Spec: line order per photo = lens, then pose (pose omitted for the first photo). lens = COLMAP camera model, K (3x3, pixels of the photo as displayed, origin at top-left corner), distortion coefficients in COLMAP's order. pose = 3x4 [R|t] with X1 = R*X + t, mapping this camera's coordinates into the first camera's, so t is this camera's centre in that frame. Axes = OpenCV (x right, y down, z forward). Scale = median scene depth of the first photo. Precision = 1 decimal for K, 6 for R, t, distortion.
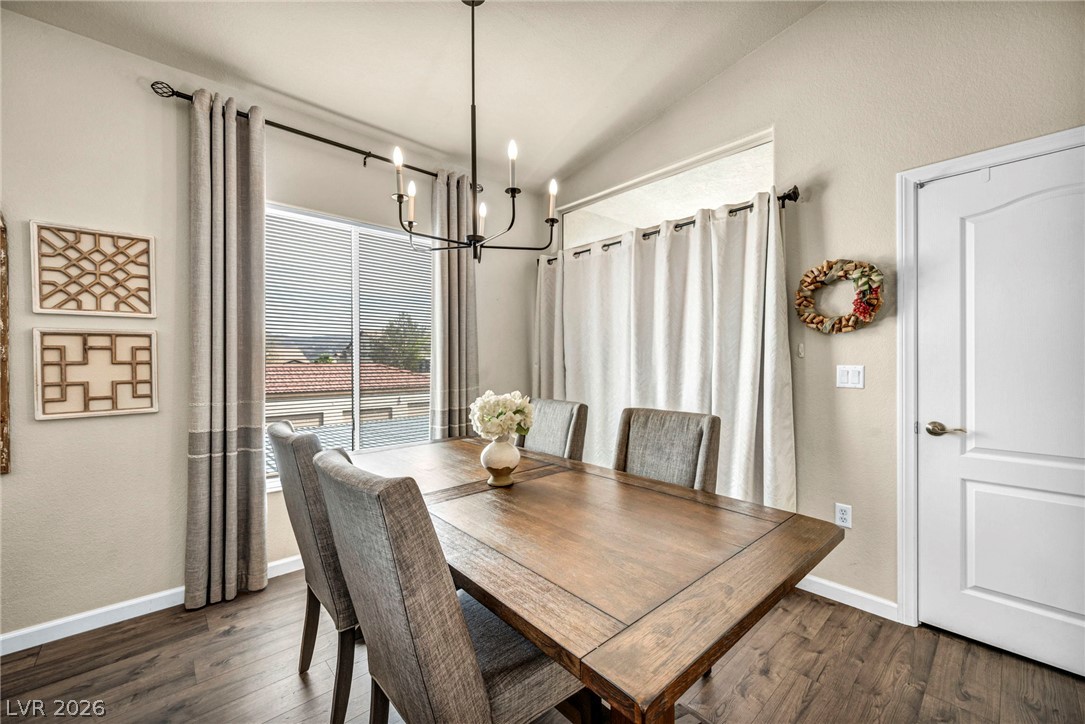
lens RADIAL K [[432.5, 0, 542.5], [0, 432.5, 362.0], [0, 0, 1]] dist [-0.002166, -0.000365]
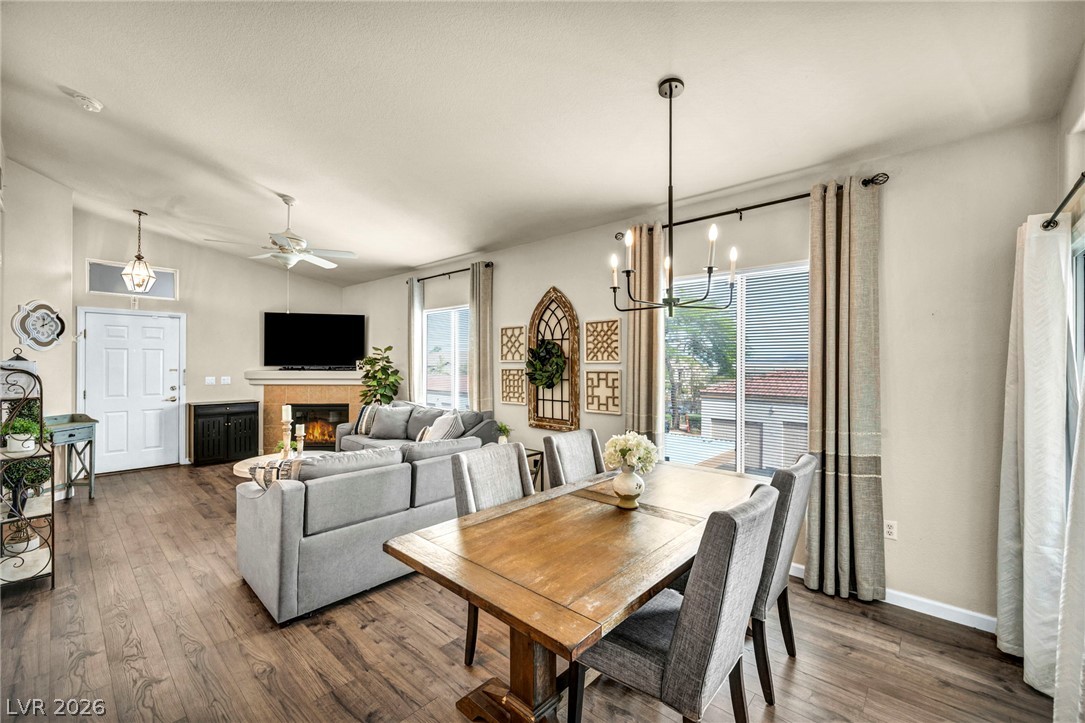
lens RADIAL K [[439.6, 0, 542.5], [0, 439.6, 361.5], [0, 0, 1]] dist [-0.002002, -0.000183]
pose [[0.098596, 0.004370, -0.995118, 0.951178], [-0.004860, 0.999981, 0.003910, -0.118795], [0.995116, 0.004451, 0.098615, 0.520215]]
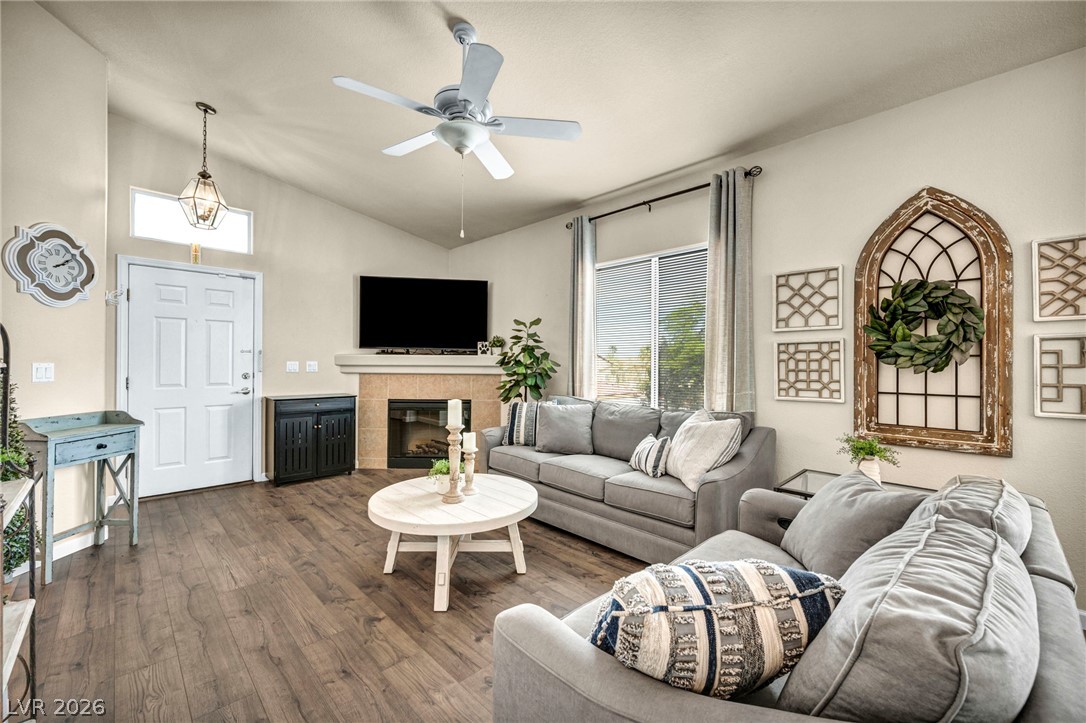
lens RADIAL K [[432.9, 0, 543.0], [0, 432.9, 361.5], [0, 0, 1]] dist [-0.002166, -0.000365]
pose [[0.040298, 0.003557, -0.999181, -0.088191], [-0.007436, 0.999967, 0.003260, -0.002361], [0.999160, 0.007299, 0.040323, -0.312044]]
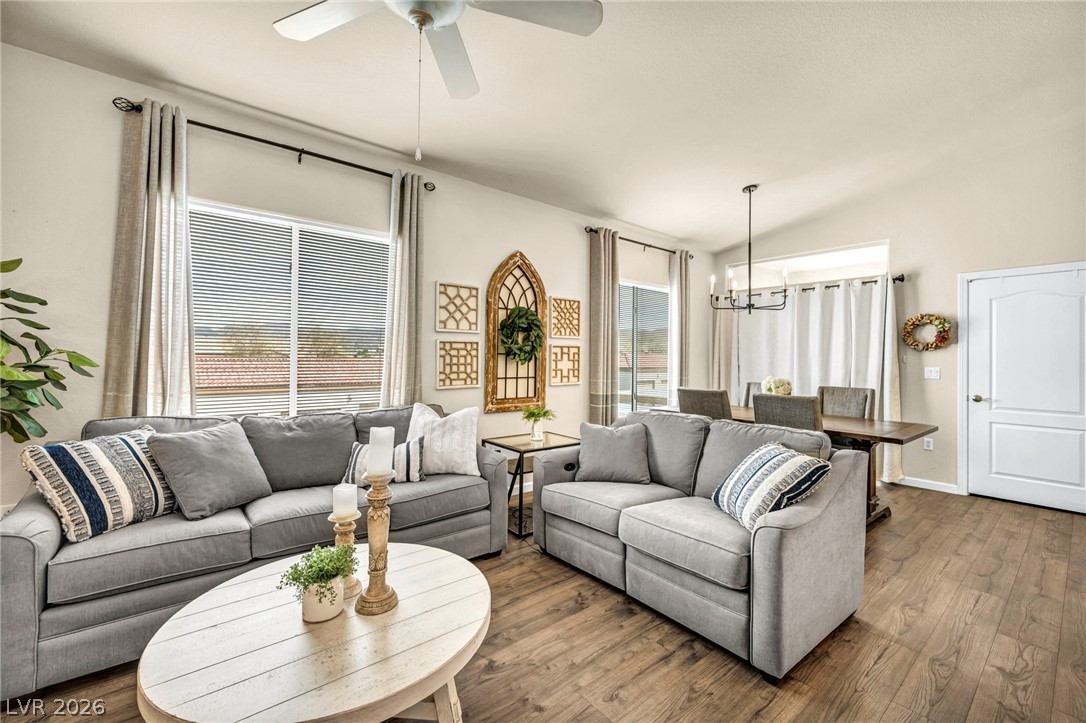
lens RADIAL K [[446.6, 0, 544.7], [0, 446.6, 353.5], [0, 0, 1]] dist [-0.000056, -0.000206]
pose [[0.998274, 0.016062, -0.056481, -0.996571], [-0.016730, 0.999795, -0.011378, -0.003722], [0.056287, 0.012303, 0.998339, -1.202043]]
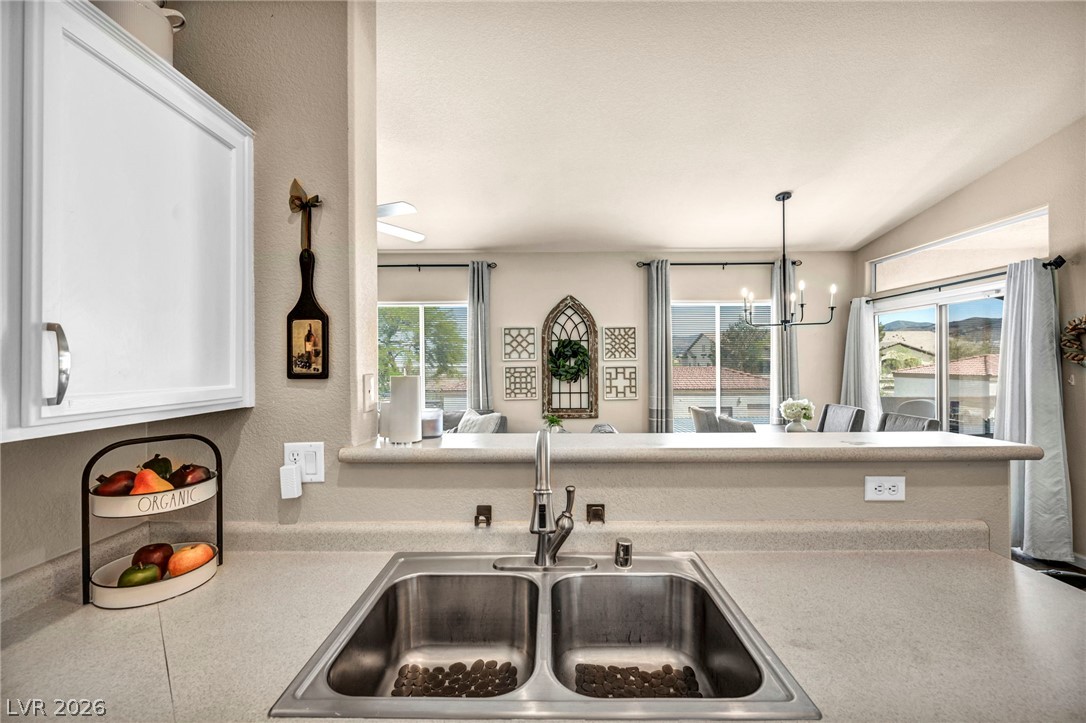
lens RADIAL K [[432.9, 0, 543.0], [0, 432.9, 361.5], [0, 0, 1]] dist [-0.002166, -0.000365]
pose [[0.737040, -0.001651, -0.675847, 0.354575], [0.002054, 0.999998, -0.000203, -0.098030], [0.675846, -0.001239, 0.737042, -1.174573]]
